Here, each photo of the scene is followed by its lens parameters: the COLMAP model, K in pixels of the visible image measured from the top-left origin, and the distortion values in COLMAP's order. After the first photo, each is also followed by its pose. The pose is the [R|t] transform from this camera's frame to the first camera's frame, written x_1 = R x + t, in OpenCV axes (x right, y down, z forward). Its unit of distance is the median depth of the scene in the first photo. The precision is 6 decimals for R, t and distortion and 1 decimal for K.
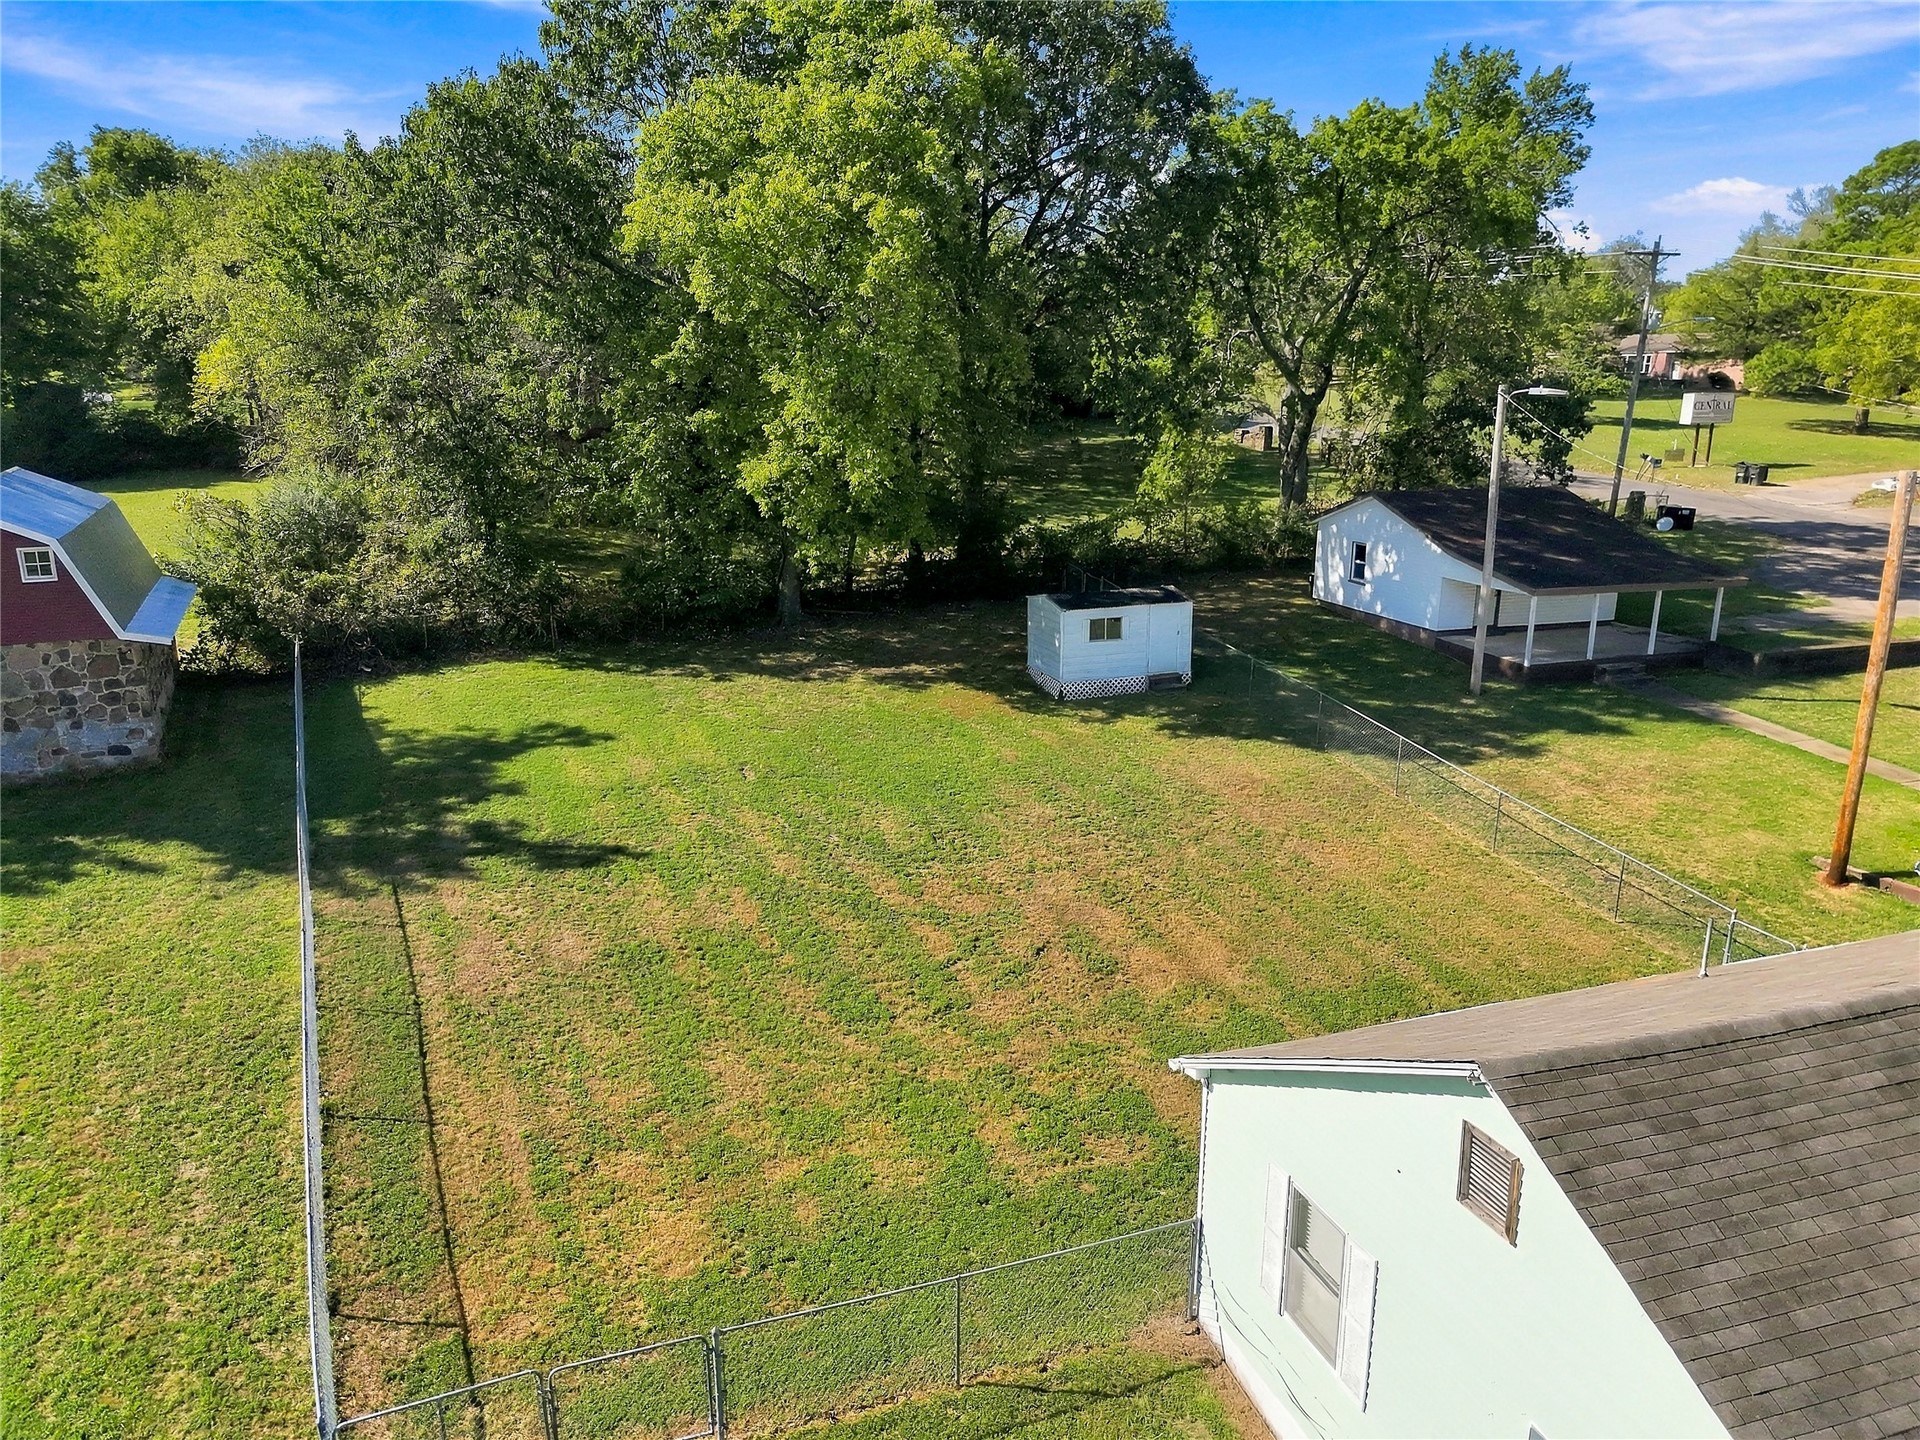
lens RADIAL K [[1357.5, 0, 960.0], [0, 1357.5, 720.0], [0, 0, 1]] dist [0.071936, -0.071923]
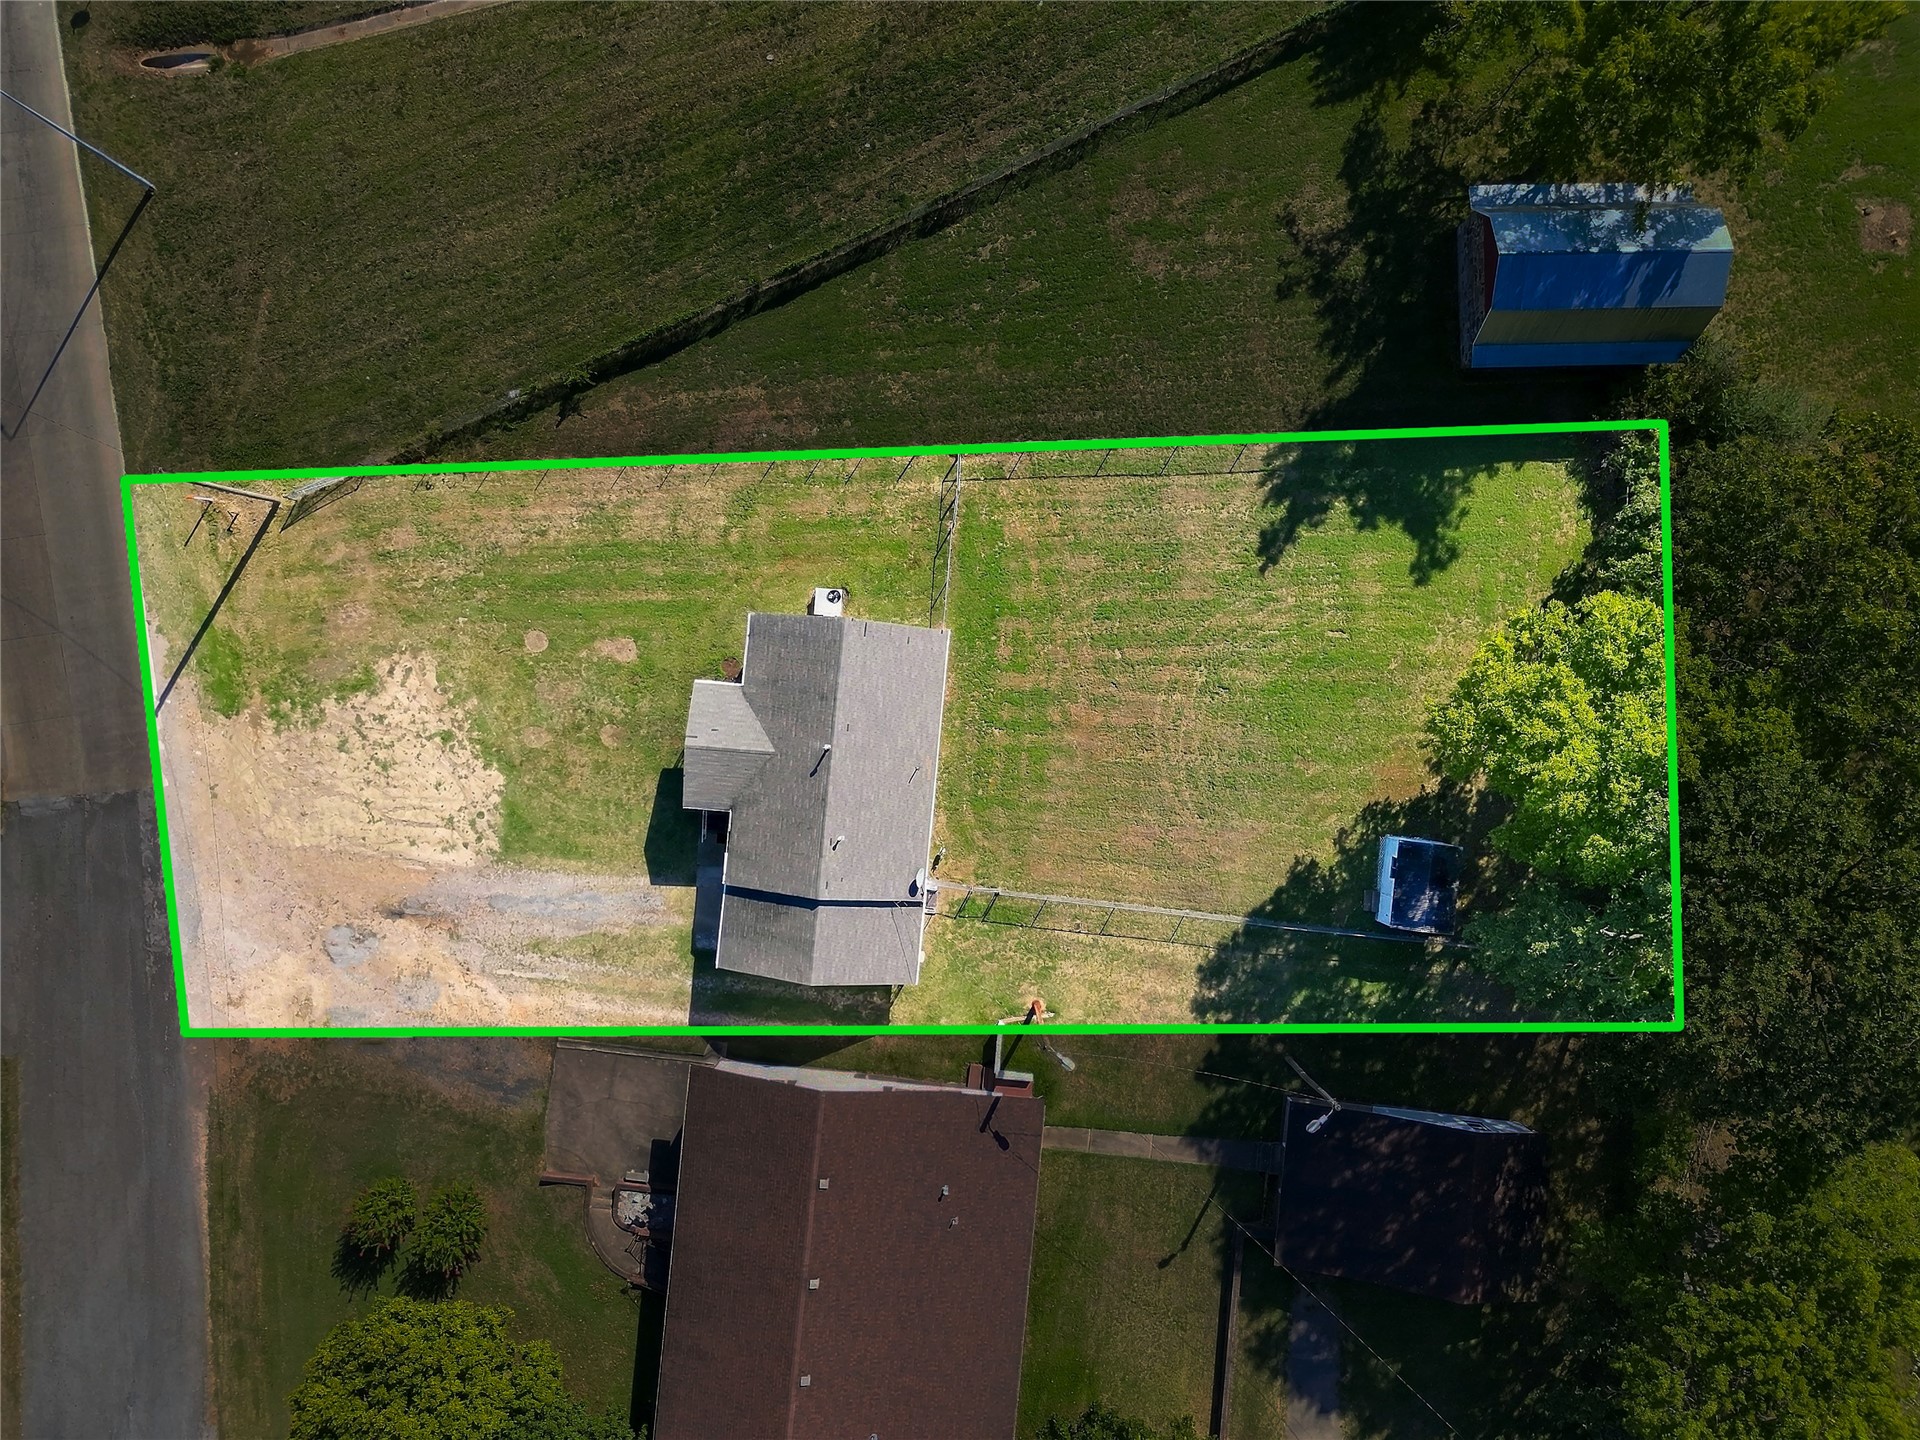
lens RADIAL K [[1340.0, 0, 960.0], [0, 1340.0, 720.0], [0, 0, 1]] dist [0.079802, -0.065831]
pose [[-0.413423, 0.910539, 0.000001, 0.166997], [-0.224043, -0.101726, 0.969256, -1.585693], [0.882545, 0.400712, 0.246056, 0.062267]]
